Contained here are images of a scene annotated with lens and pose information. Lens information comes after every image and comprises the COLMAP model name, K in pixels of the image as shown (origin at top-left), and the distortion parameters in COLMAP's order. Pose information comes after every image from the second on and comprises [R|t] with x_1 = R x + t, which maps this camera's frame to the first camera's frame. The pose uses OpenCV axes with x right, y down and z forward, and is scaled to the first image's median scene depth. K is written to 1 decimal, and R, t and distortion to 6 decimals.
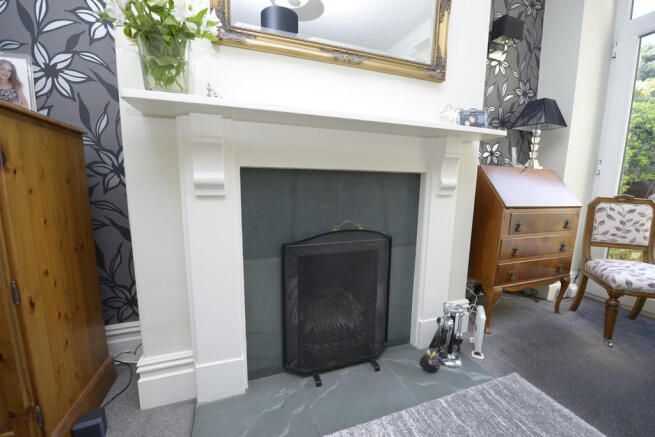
lens RADIAL K [[260.0, 0, 328.9], [0, 260.0, 218.7], [0, 0, 1]] dist [-0.019649, -0.000398]
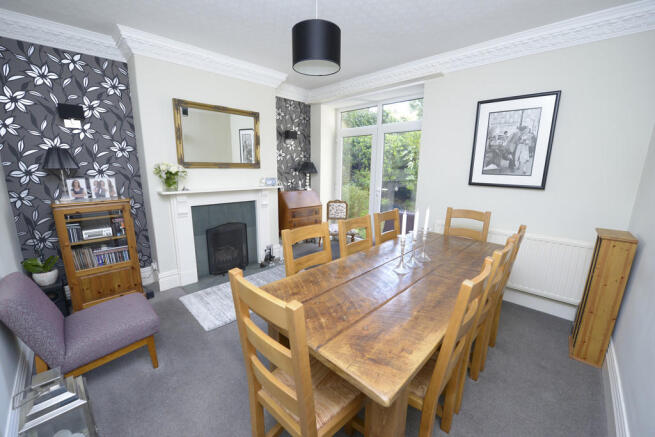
lens RADIAL K [[260.0, 0, 330.8], [0, 260.0, 220.7], [0, 0, 1]] dist [-0.019649, -0.000398]
pose [[0.890761, -0.091677, 0.445130, -0.184443], [0.061020, 0.994700, 0.082756, -0.134501], [-0.450357, -0.046554, 0.891634, -1.864254]]
